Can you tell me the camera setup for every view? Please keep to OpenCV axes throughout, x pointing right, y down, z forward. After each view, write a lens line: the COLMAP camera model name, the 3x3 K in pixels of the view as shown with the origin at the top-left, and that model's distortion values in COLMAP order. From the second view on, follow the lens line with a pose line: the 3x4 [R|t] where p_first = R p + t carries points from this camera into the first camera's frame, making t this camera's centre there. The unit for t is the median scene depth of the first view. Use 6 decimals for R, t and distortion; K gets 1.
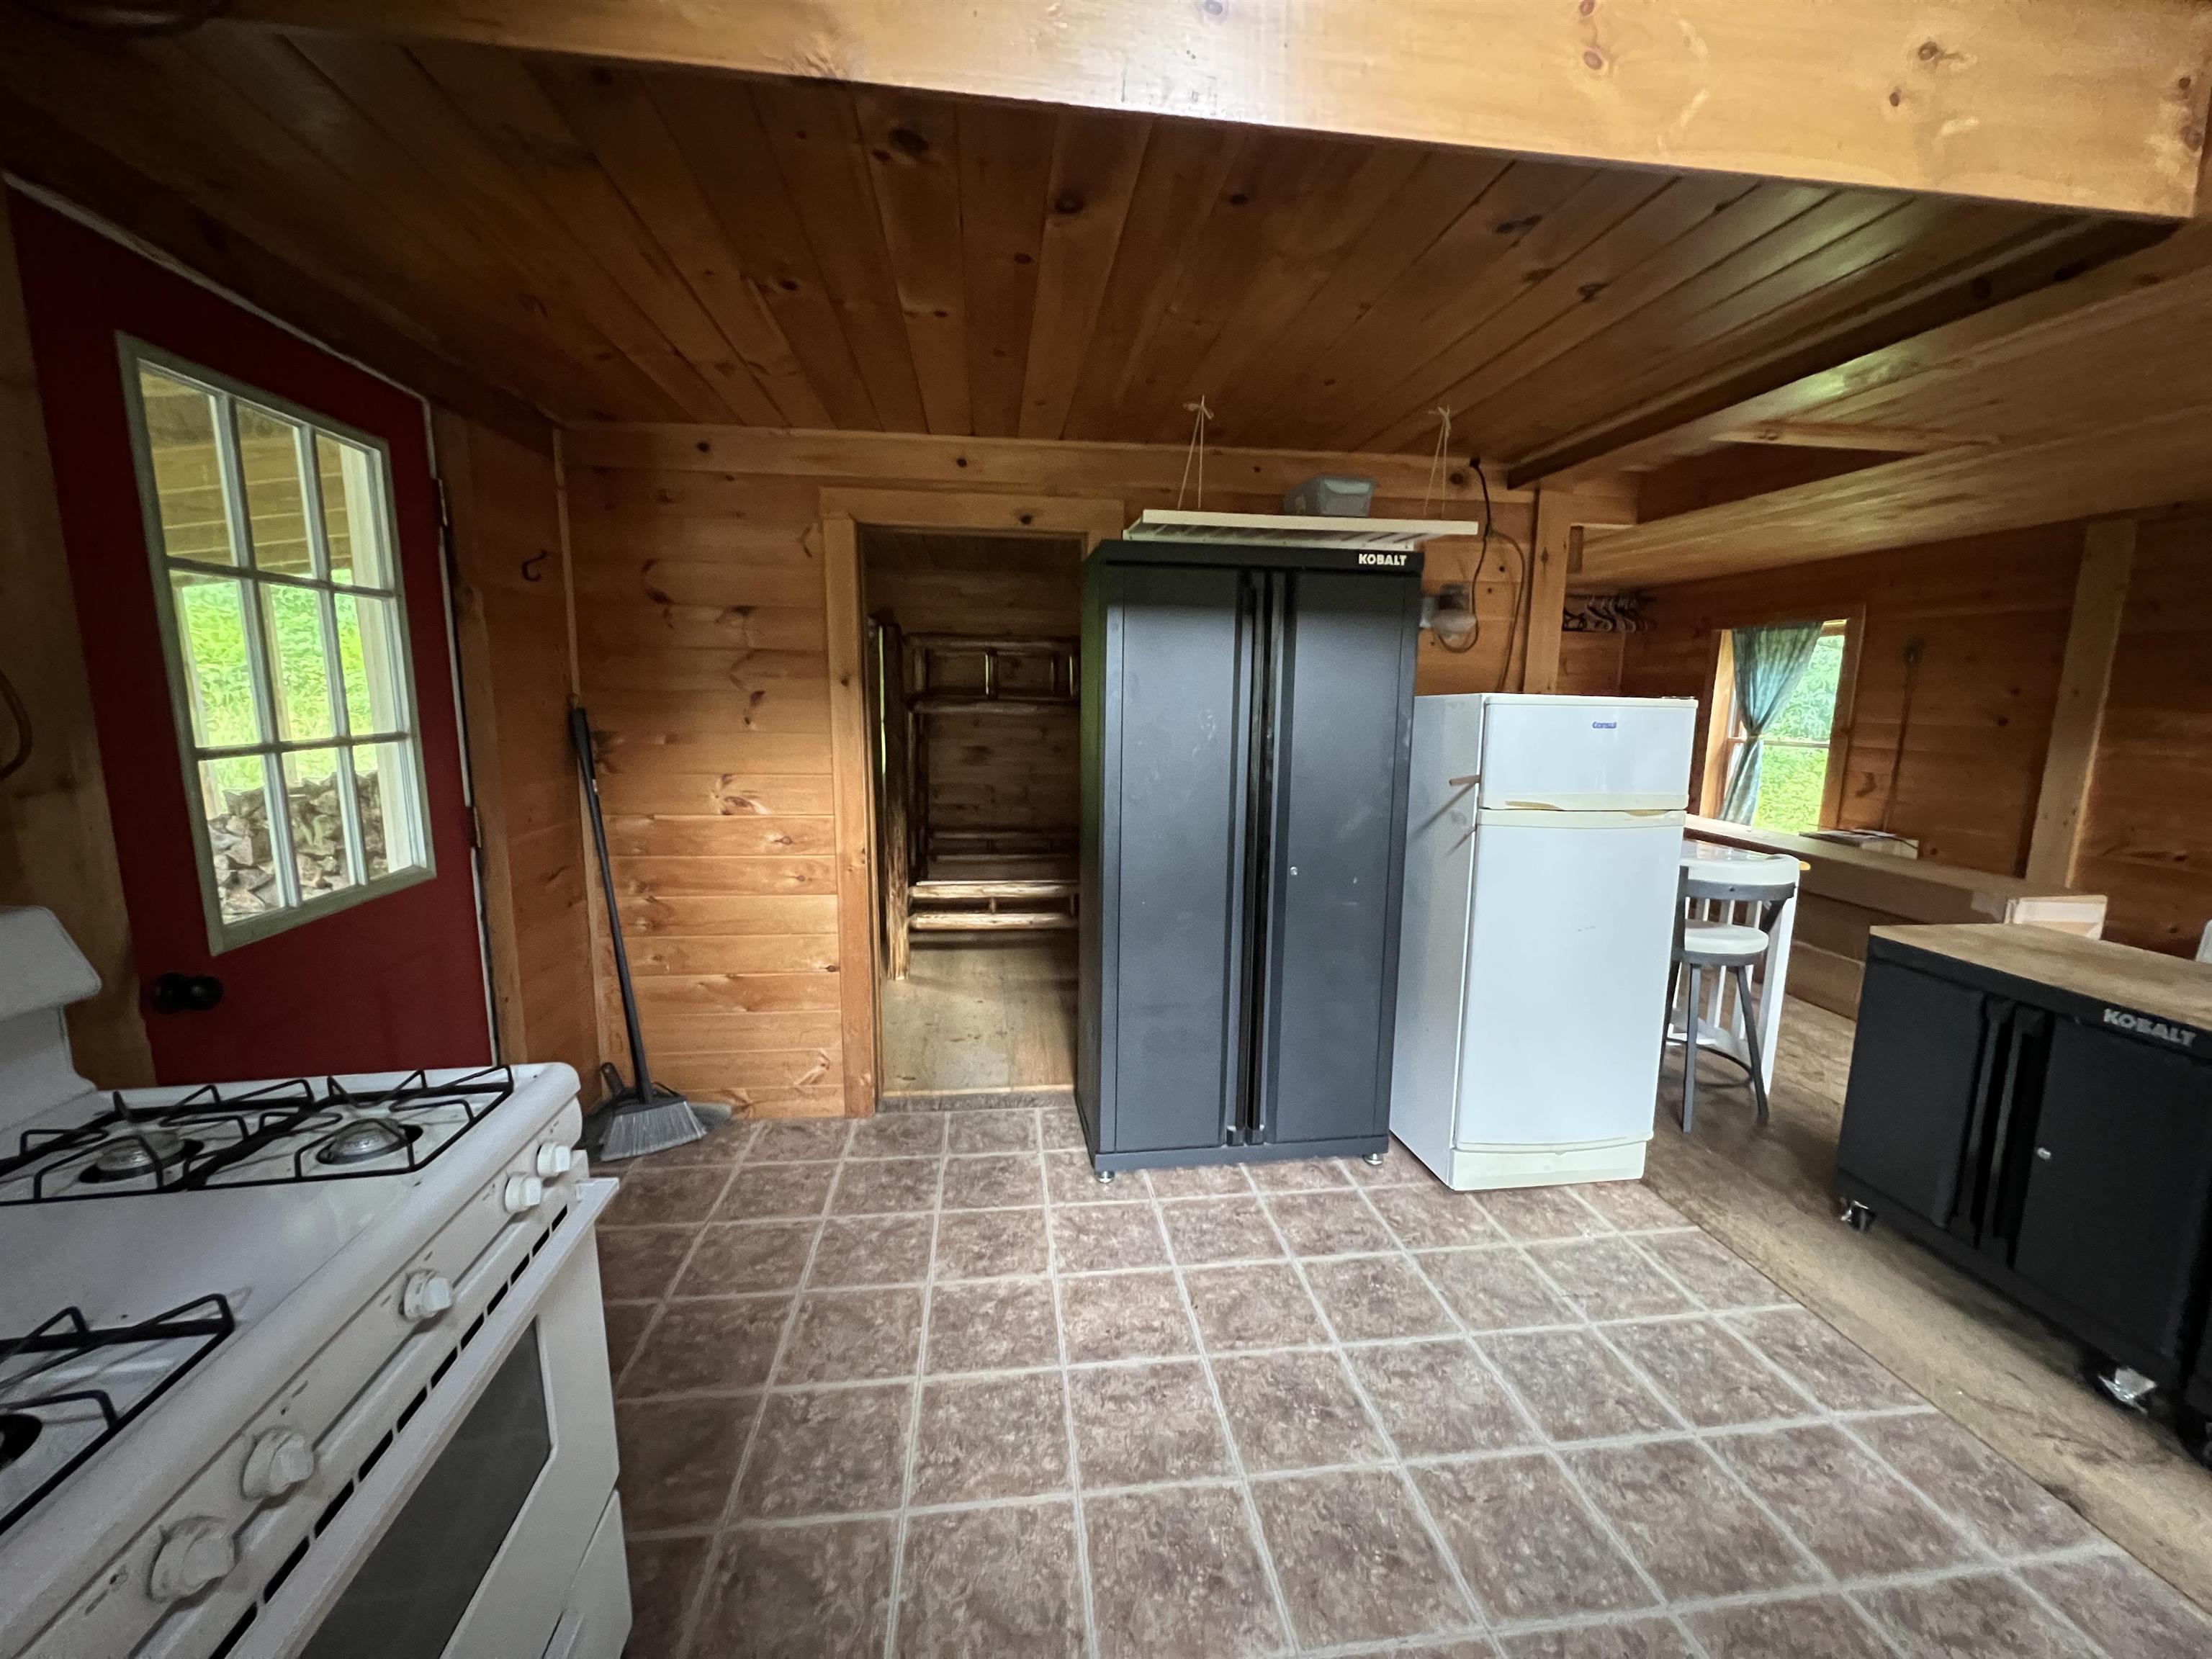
lens RADIAL K [[884.6, 0, 1106.0], [0, 884.6, 829.5], [0, 0, 1]] dist [-0.002350, 0.001430]
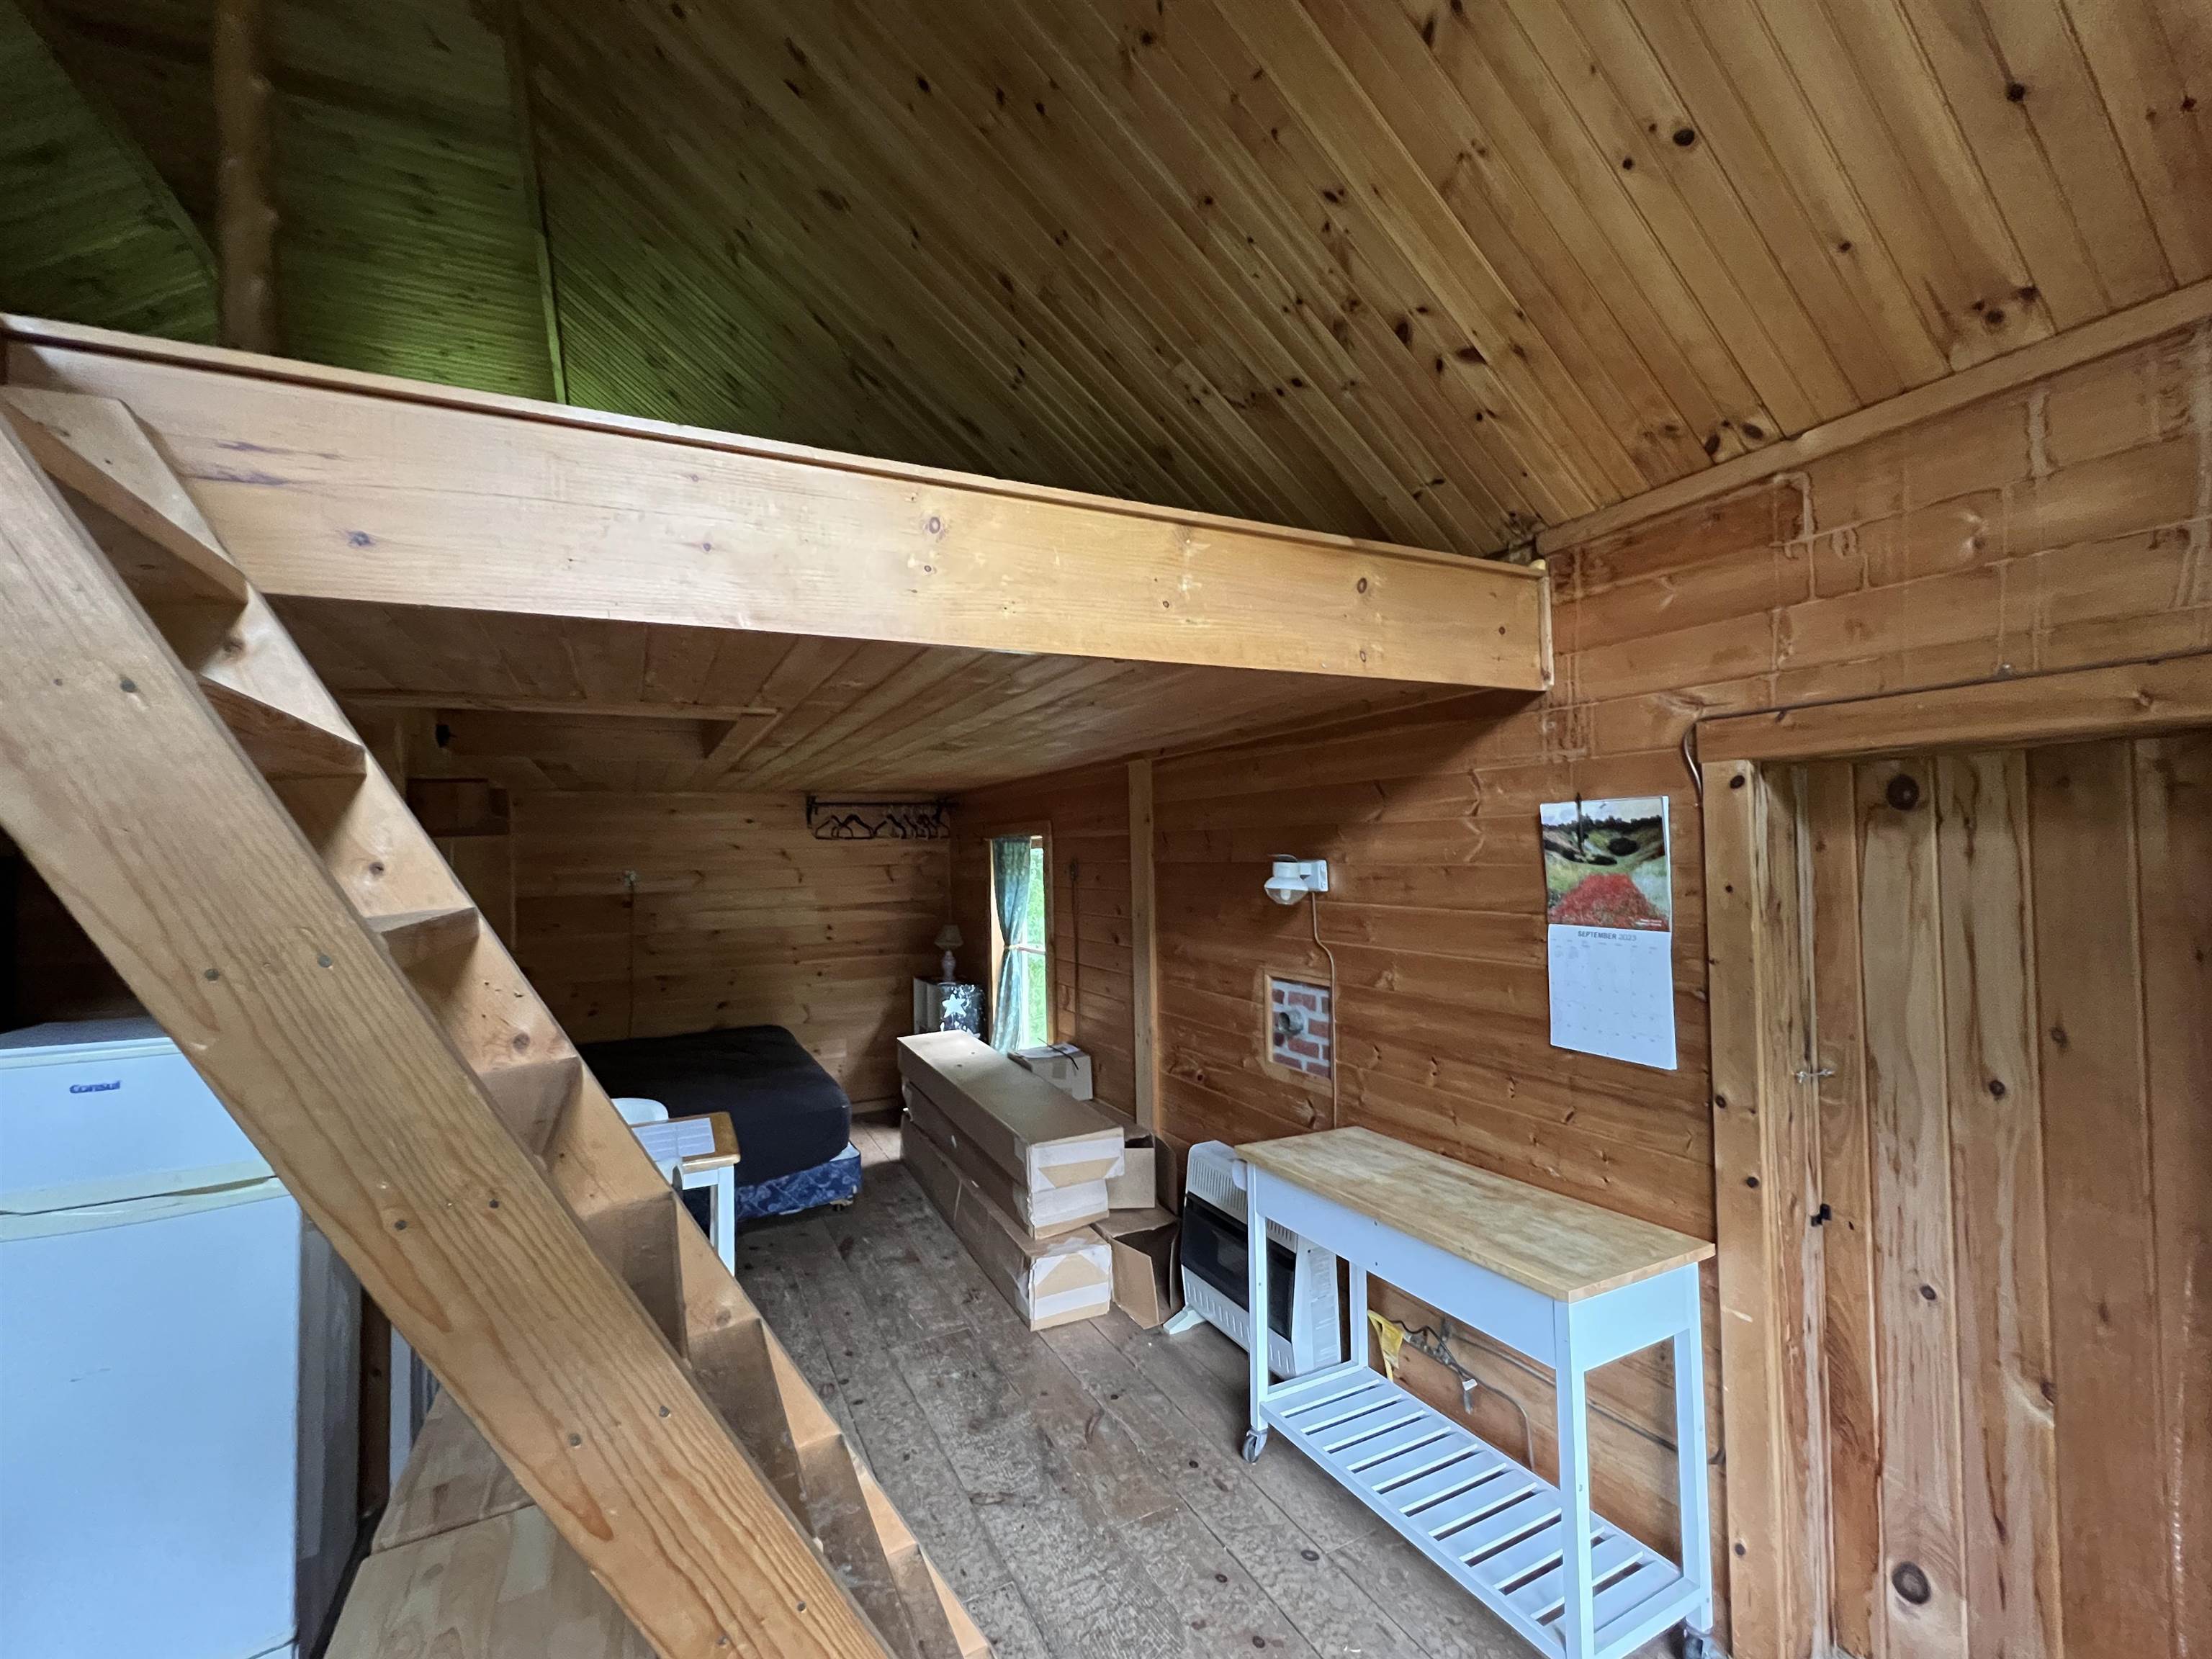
lens RADIAL K [[917.6, 0, 1106.0], [0, 917.6, 829.5], [0, 0, 1]] dist [-0.000881, -0.000203]
pose [[0.940304, -0.028849, 0.339110, 0.727045], [0.088680, 0.982750, -0.162291, -0.085700], [-0.328579, 0.182676, 0.926642, -0.019906]]
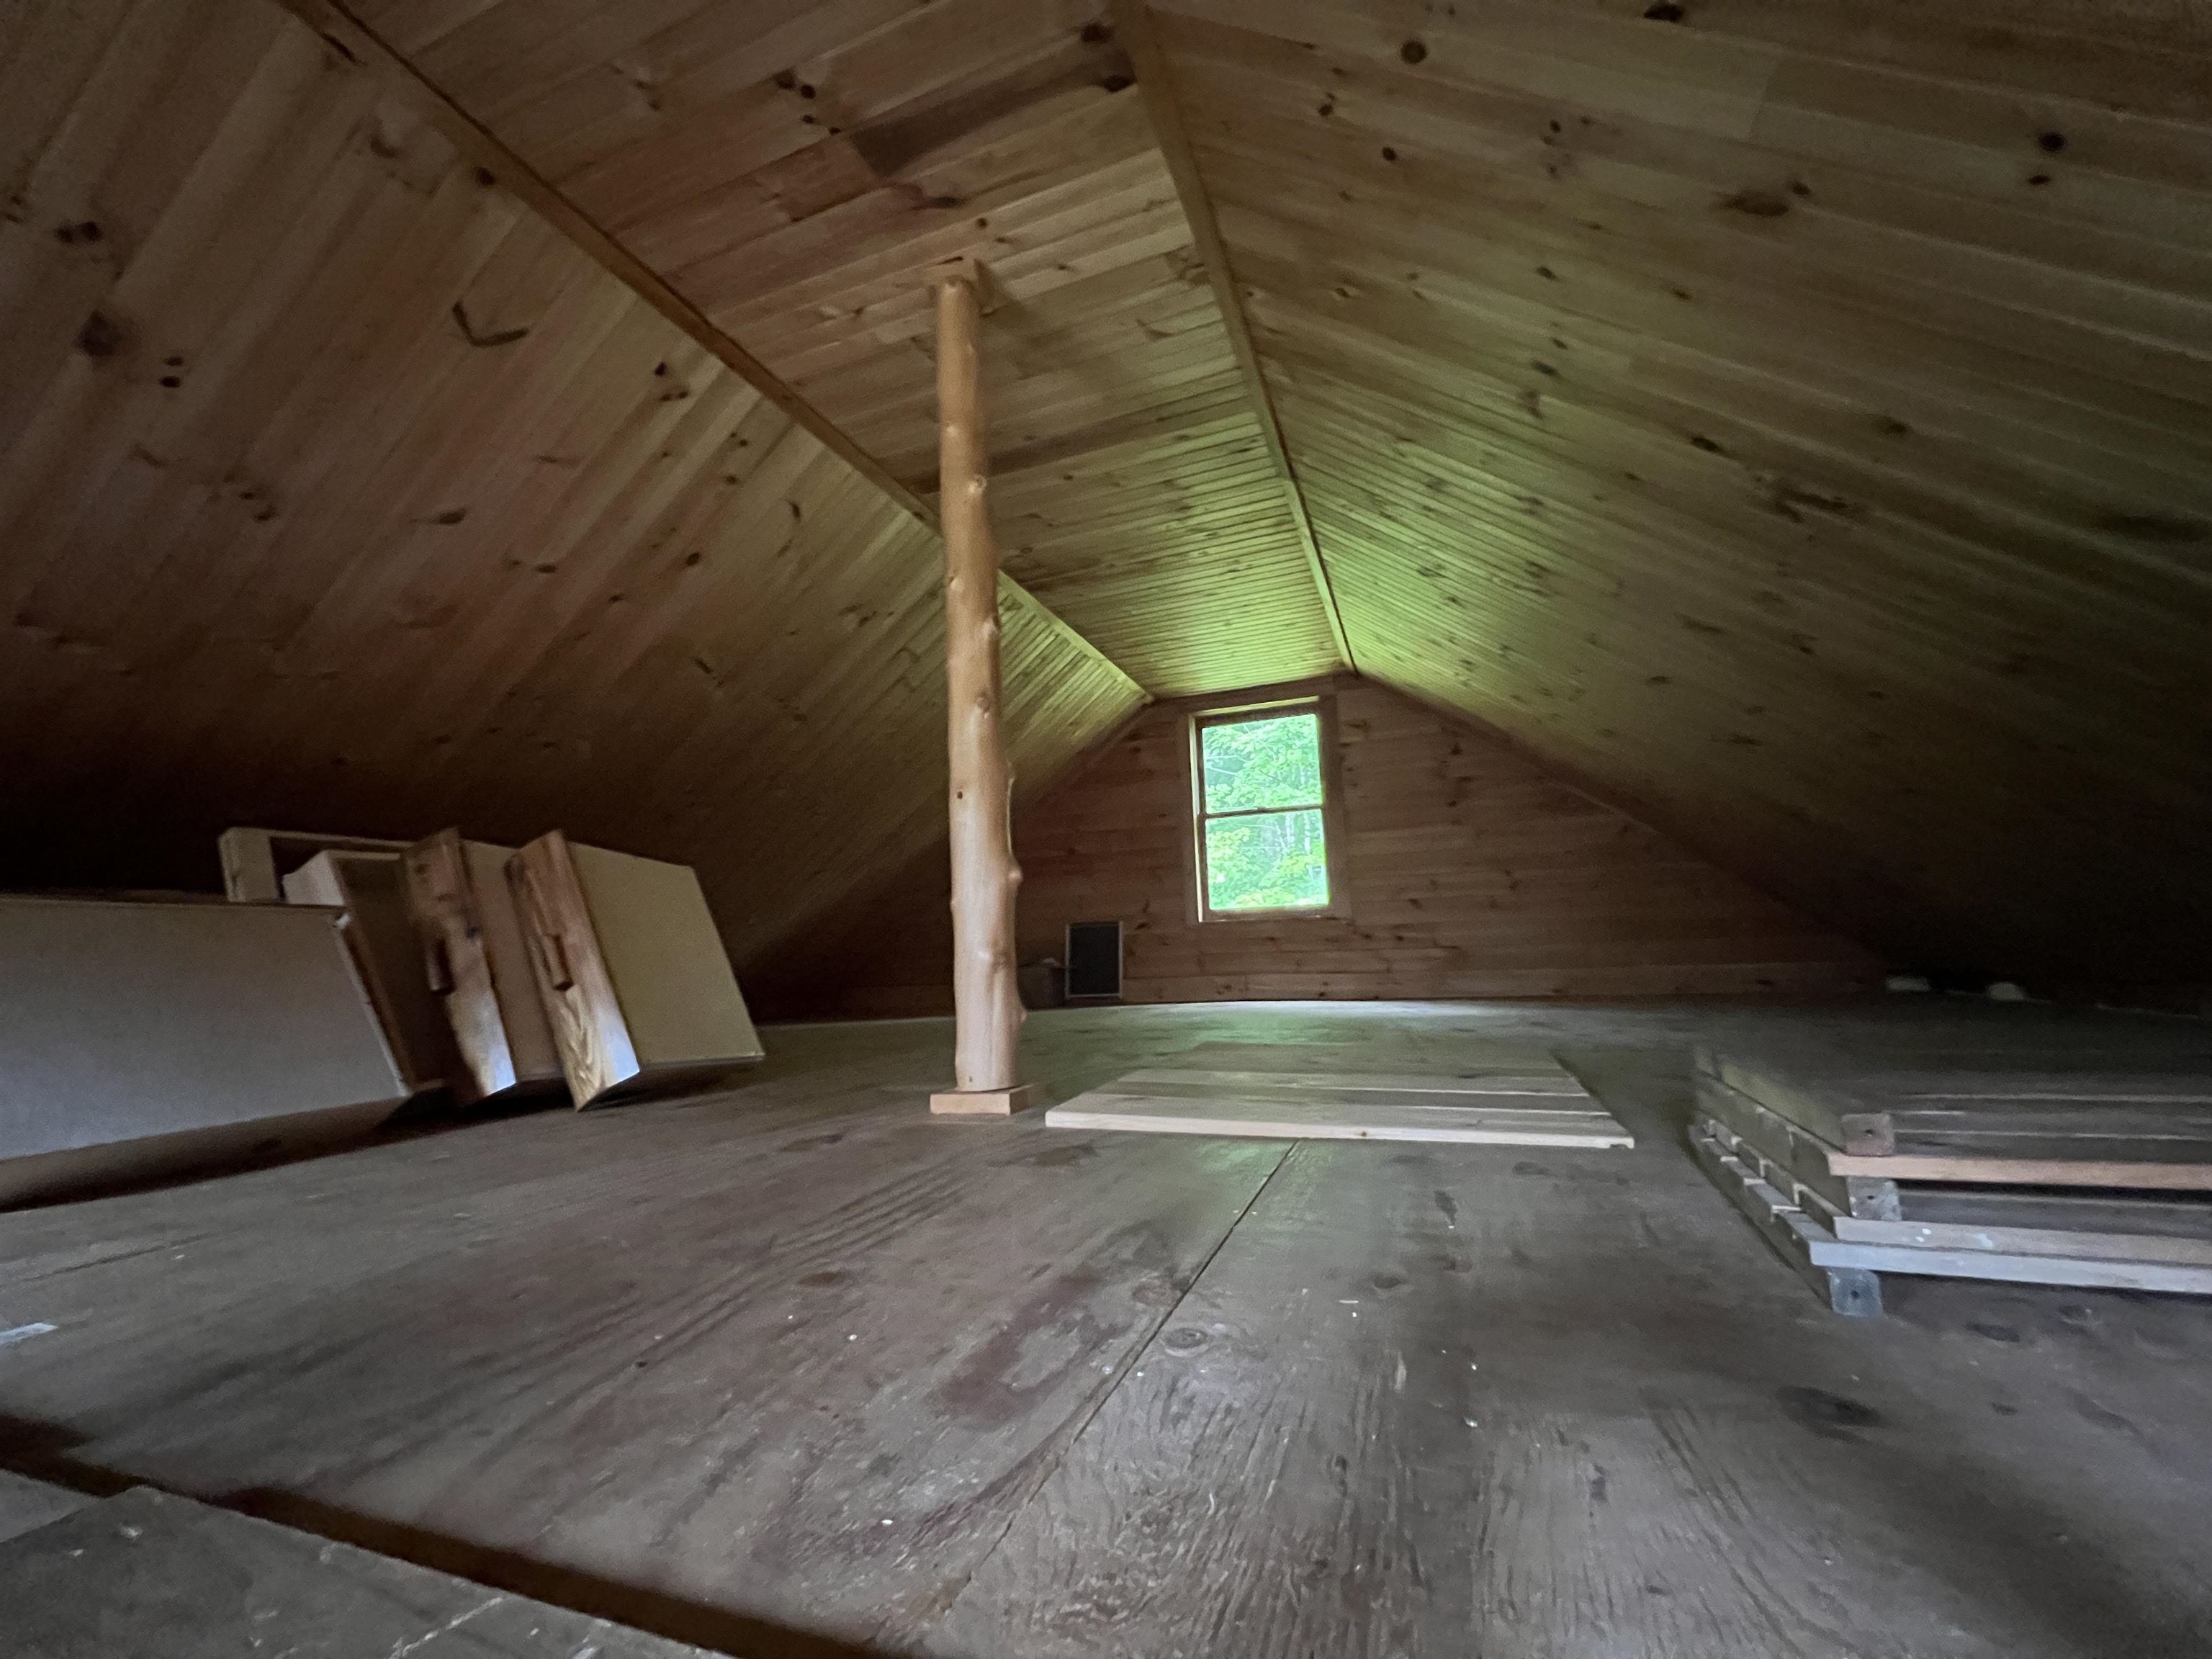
lens RADIAL K [[884.6, 0, 1106.0], [0, 884.6, 829.5], [0, 0, 1]] dist [-0.002350, 0.001430]
pose [[0.877957, -0.115743, -0.464538, 0.697837], [-0.022193, 0.959452, -0.280997, -0.402086], [0.478225, 0.257012, 0.839789, 0.310940]]
